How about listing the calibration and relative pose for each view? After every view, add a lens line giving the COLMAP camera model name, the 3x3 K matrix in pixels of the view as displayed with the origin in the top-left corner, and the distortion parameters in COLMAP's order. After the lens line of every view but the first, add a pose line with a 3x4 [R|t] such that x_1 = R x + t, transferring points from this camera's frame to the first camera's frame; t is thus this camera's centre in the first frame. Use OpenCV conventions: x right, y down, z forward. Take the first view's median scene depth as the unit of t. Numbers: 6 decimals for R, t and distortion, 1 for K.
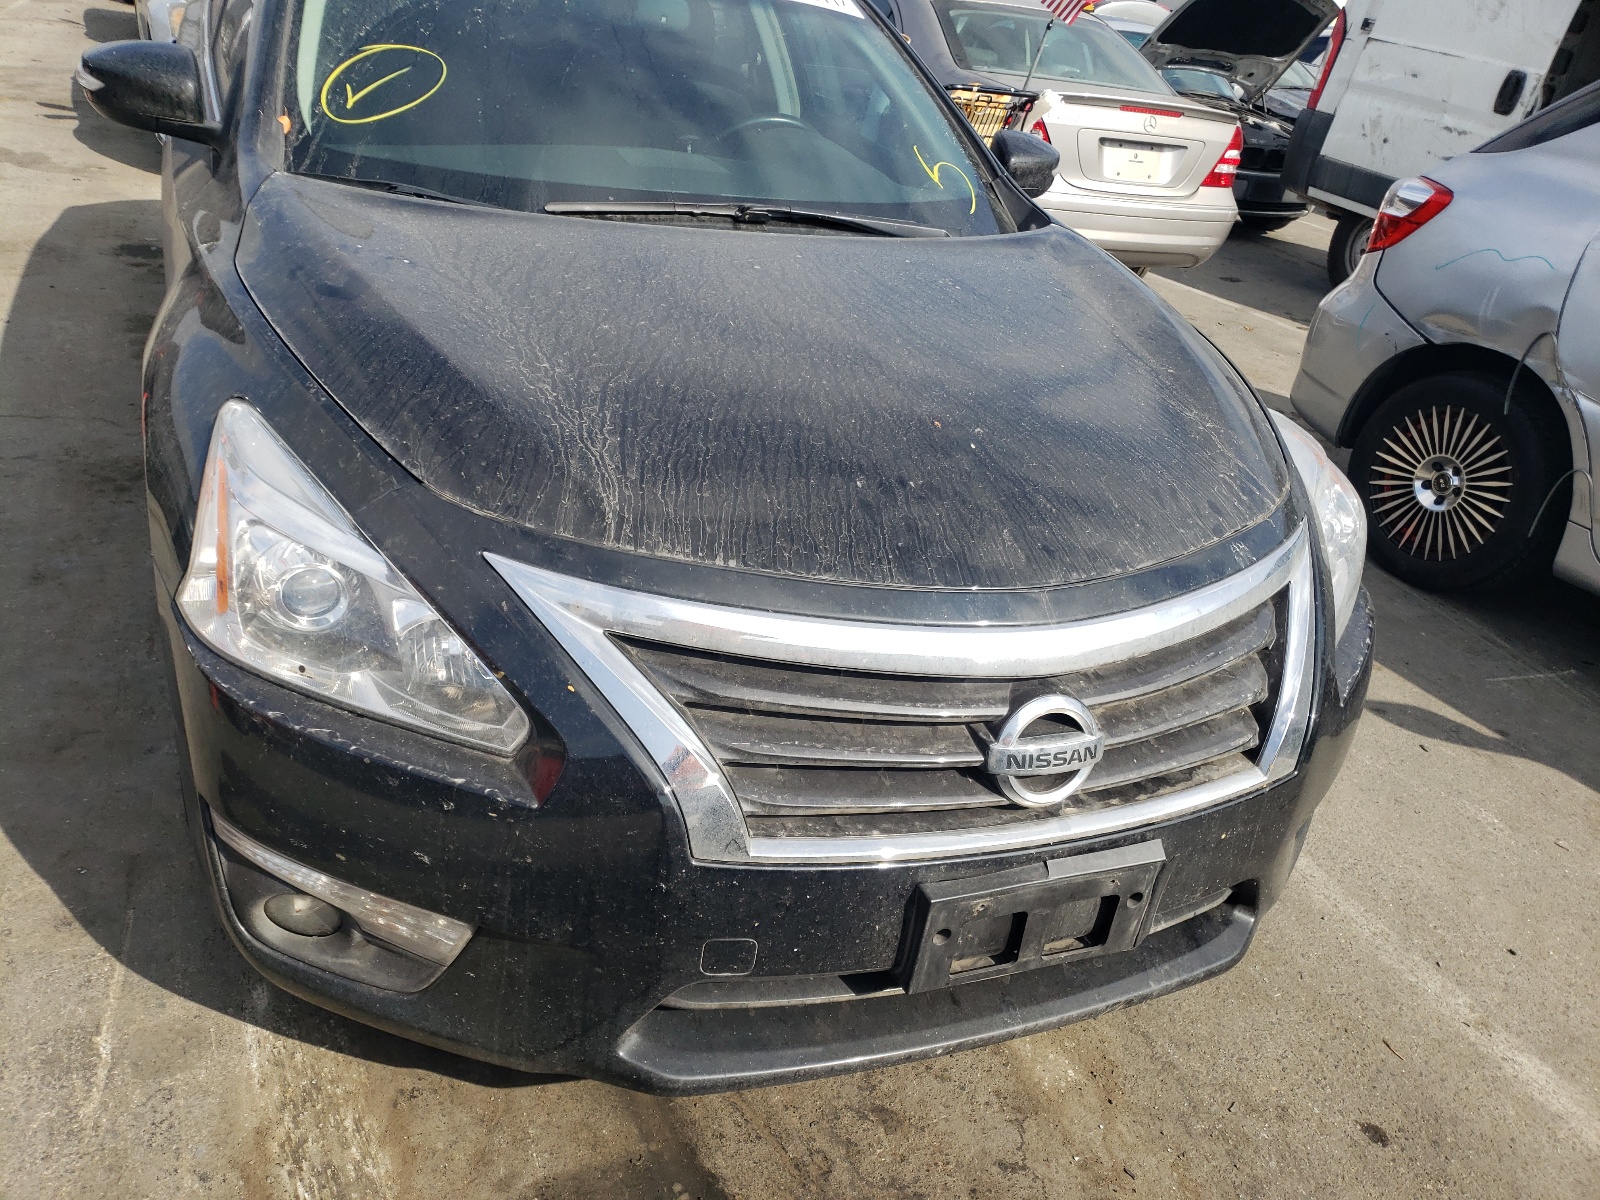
lens RADIAL K [[1270.7, 0, 800.0], [0, 1270.7, 600.0], [0, 0, 1]] dist [0.019418, -0.047826]
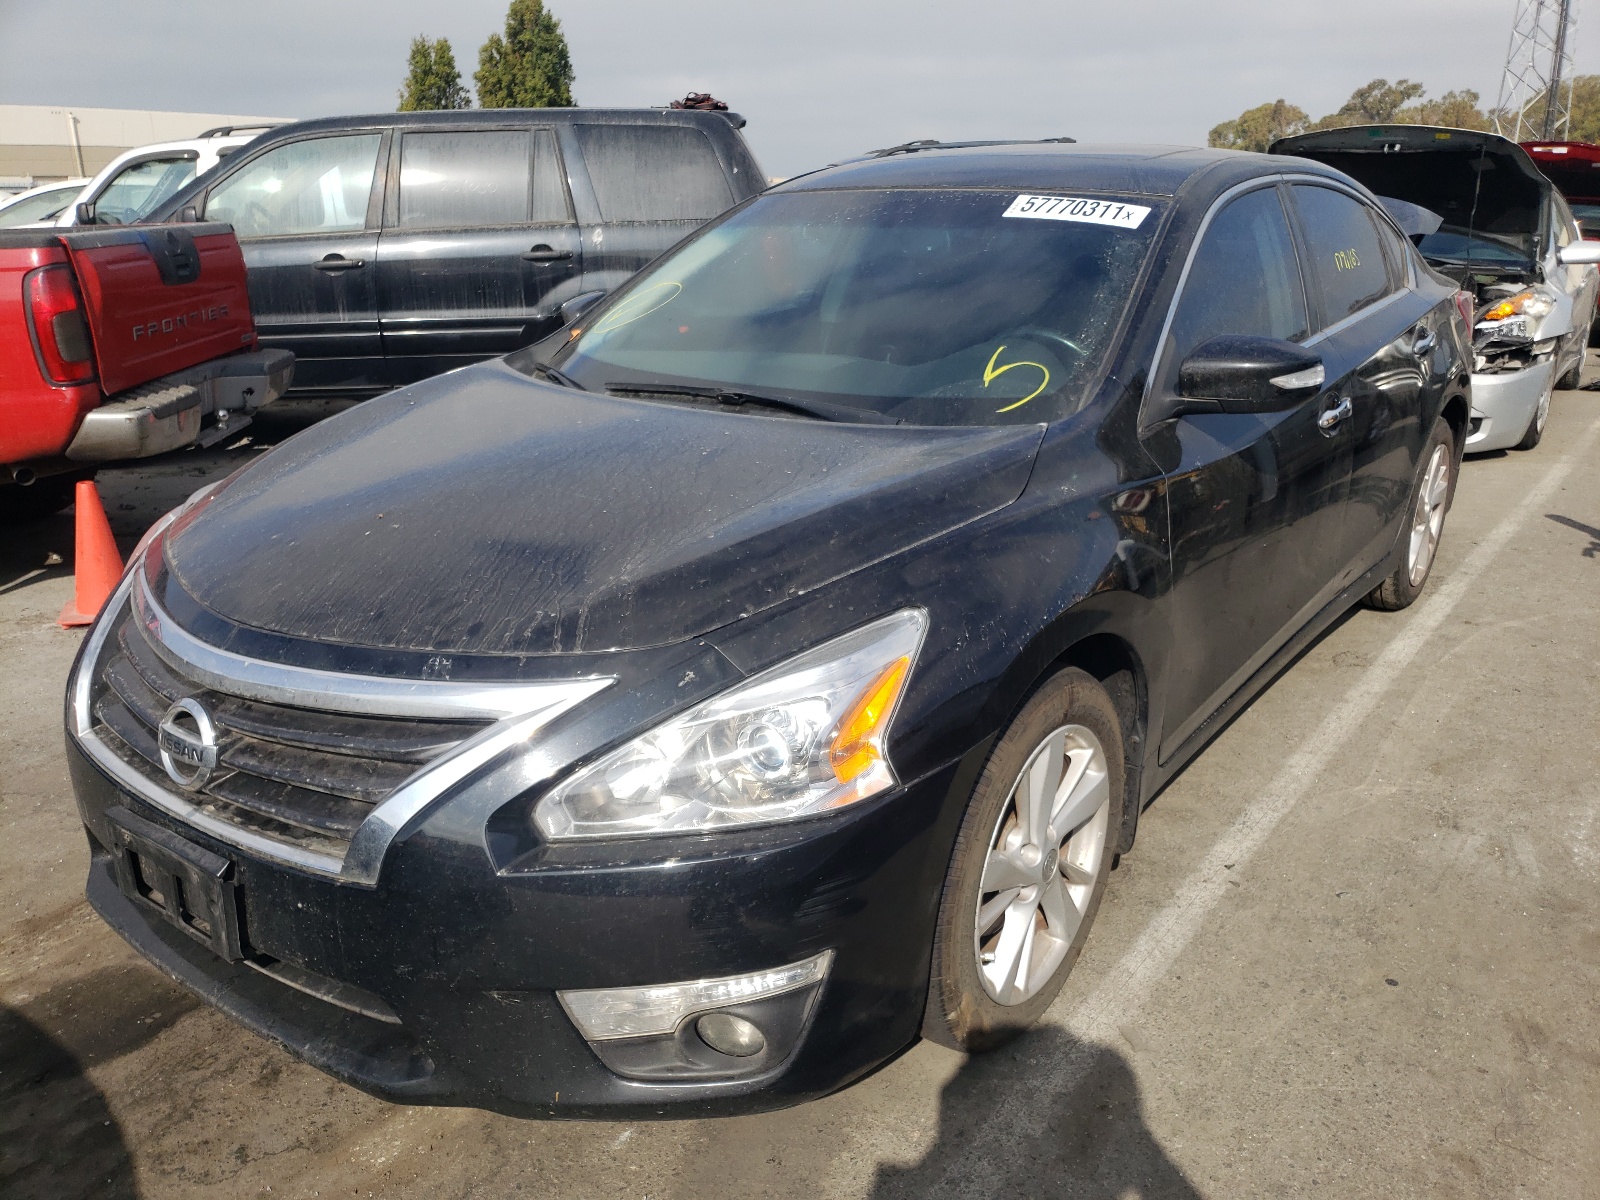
lens RADIAL K [[1247.8, 0, 800.0], [0, 1247.8, 600.0], [0, 0, 1]] dist [0.040008, -0.045918]
pose [[0.500572, 0.132418, -0.855508, 1.365299], [-0.315749, 0.948081, -0.038003, -0.141863], [0.806058, 0.289150, 0.516394, 0.711486]]
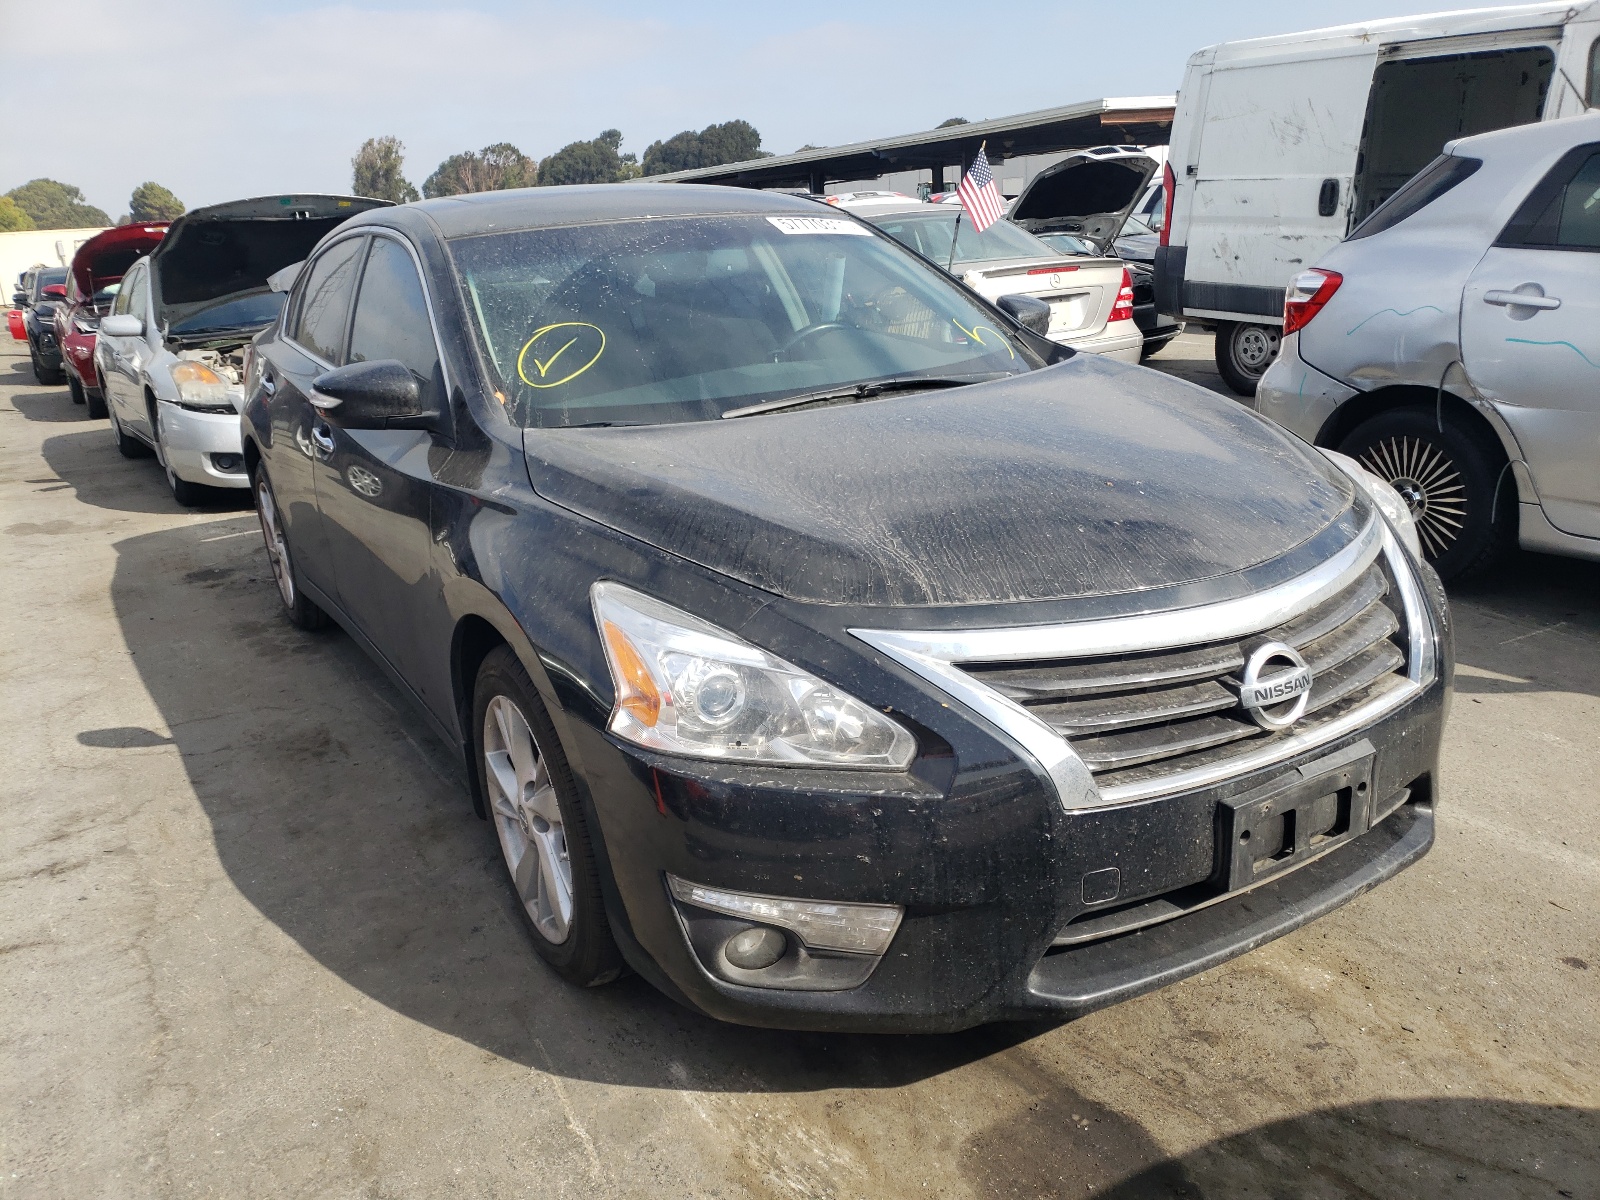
lens RADIAL K [[1270.7, 0, 800.0], [0, 1270.7, 600.0], [0, 0, 1]] dist [0.019418, -0.047826]
pose [[0.971579, -0.223966, 0.076634, -0.333485], [0.233684, 0.959121, -0.159619, 0.115261], [-0.037752, 0.172990, 0.984200, -0.282266]]
